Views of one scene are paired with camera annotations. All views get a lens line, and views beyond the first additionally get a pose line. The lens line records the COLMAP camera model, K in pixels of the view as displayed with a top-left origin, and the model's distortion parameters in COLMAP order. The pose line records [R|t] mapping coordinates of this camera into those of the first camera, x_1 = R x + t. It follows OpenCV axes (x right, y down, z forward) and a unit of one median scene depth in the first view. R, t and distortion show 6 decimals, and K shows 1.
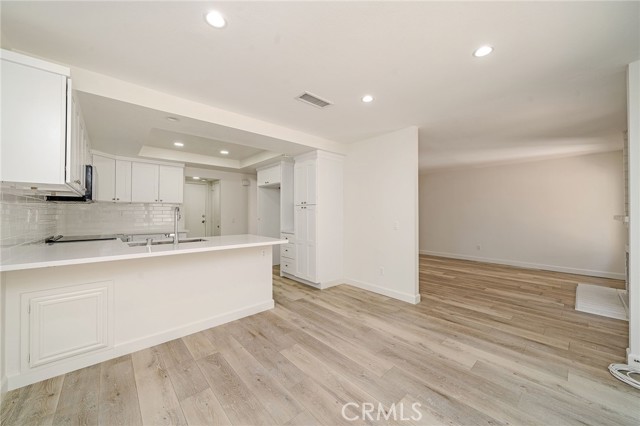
lens RADIAL K [[239.7, 0, 317.5], [0, 239.7, 210.6], [0, 0, 1]] dist [0.000768, -0.000708]
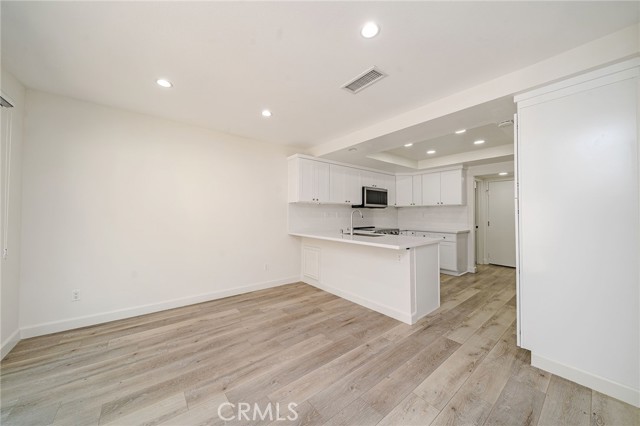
lens RADIAL K [[220.8, 0, 319.1], [0, 220.8, 211.9], [0, 0, 1]] dist [-0.004136, 0.000082]
pose [[-0.049551, -0.009228, -0.998729, 0.559365], [0.008865, 0.999914, -0.009679, 0.005910], [0.998732, -0.009334, -0.049465, 0.640193]]
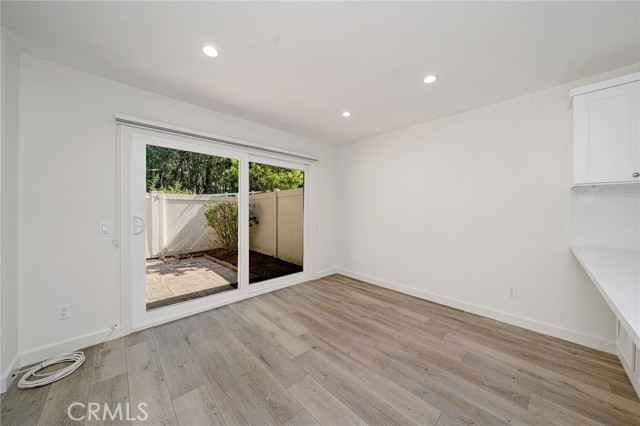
lens RADIAL K [[220.8, 0, 323.0], [0, 220.8, 209.7], [0, 0, 1]] dist [-0.004136, 0.000082]
pose [[-0.998763, -0.001848, -0.049686, 0.126824], [-0.001287, 0.999935, -0.011313, 0.014558], [0.049704, -0.011235, -0.998701, 0.986050]]
